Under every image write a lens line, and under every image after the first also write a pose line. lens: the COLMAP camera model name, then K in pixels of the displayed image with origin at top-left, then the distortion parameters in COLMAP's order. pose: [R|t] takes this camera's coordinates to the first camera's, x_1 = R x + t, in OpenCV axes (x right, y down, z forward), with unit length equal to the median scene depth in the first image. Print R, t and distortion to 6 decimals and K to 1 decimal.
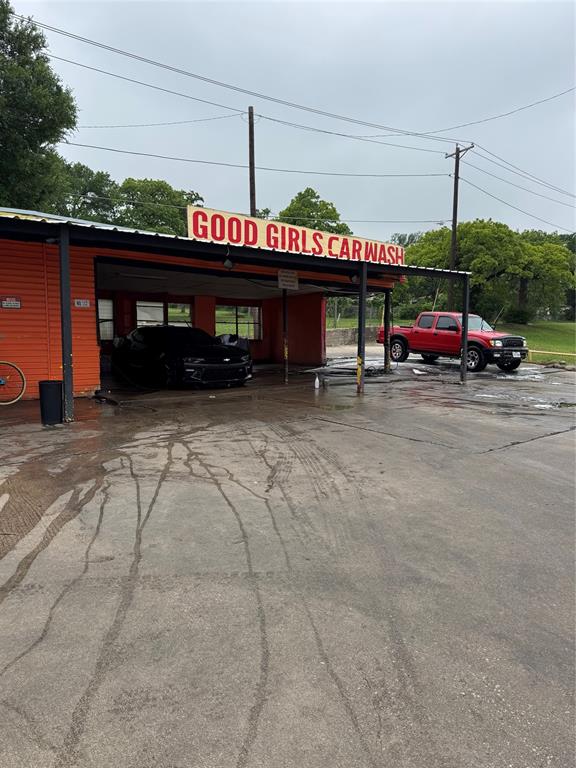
lens RADIAL K [[537.3, 0, 285.9], [0, 537.3, 386.0], [0, 0, 1]] dist [0.079998, -0.101411]
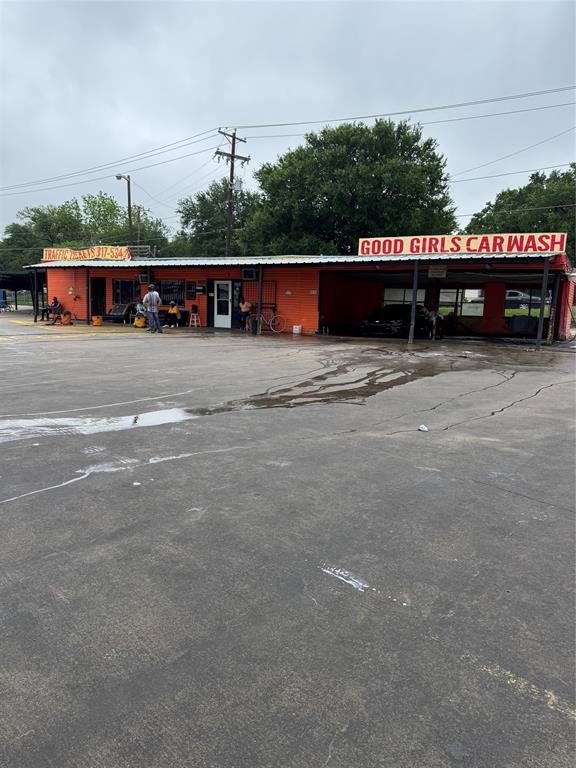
lens RADIAL K [[536.0, 0, 285.7], [0, 536.0, 381.1], [0, 0, 1]] dist [0.106597, -0.176042]
pose [[0.346817, 0.126553, -0.929356, 1.286149], [-0.126207, 0.988141, 0.087460, 0.025082], [0.929403, 0.086959, 0.358675, 0.096641]]
